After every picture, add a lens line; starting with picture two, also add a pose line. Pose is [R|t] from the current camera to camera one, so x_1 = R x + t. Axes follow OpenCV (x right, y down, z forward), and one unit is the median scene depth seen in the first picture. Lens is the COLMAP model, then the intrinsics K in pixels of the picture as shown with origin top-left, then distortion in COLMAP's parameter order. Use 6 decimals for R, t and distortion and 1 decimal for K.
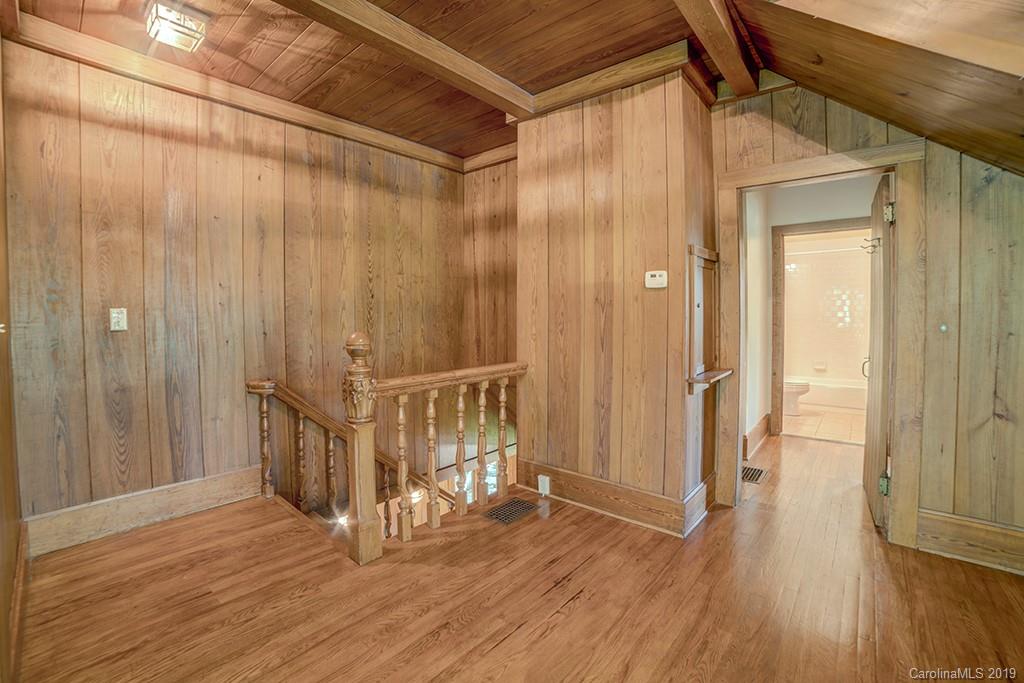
lens RADIAL K [[467.6, 0, 516.5], [0, 467.6, 327.2], [0, 0, 1]] dist [-0.076308, 0.000147]
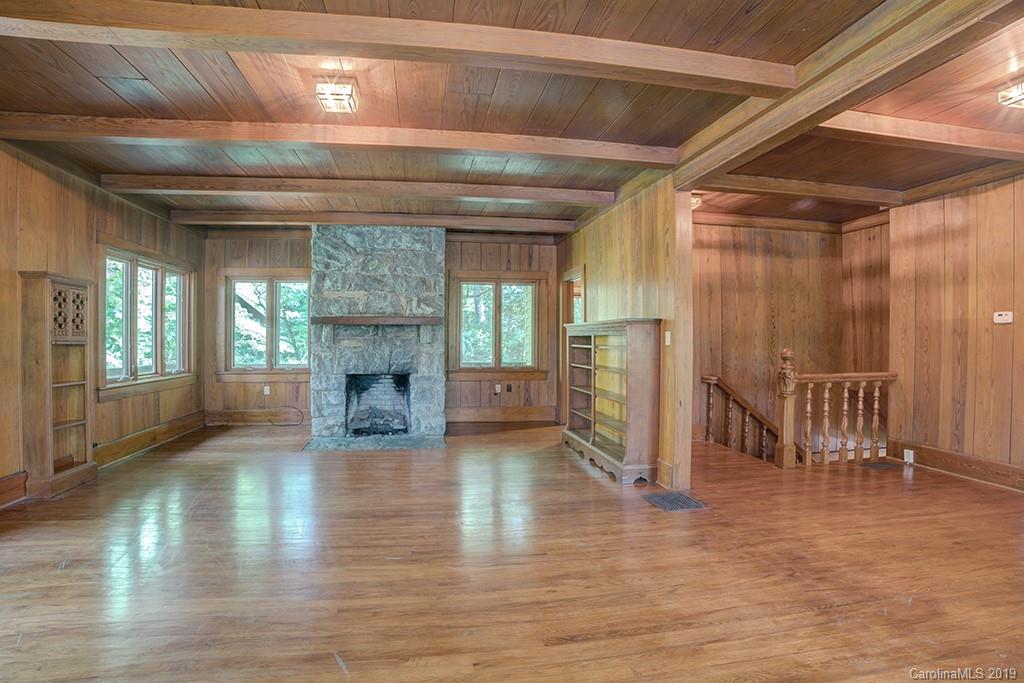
lens RADIAL K [[428.1, 0, 519.1], [0, 428.1, 337.4], [0, 0, 1]] dist [-0.091536, 0.021678]
pose [[0.727205, 0.008055, -0.686373, 0.021085], [-0.030146, 0.999341, -0.020211, 0.025673], [0.685758, 0.035389, 0.726969, -0.737800]]
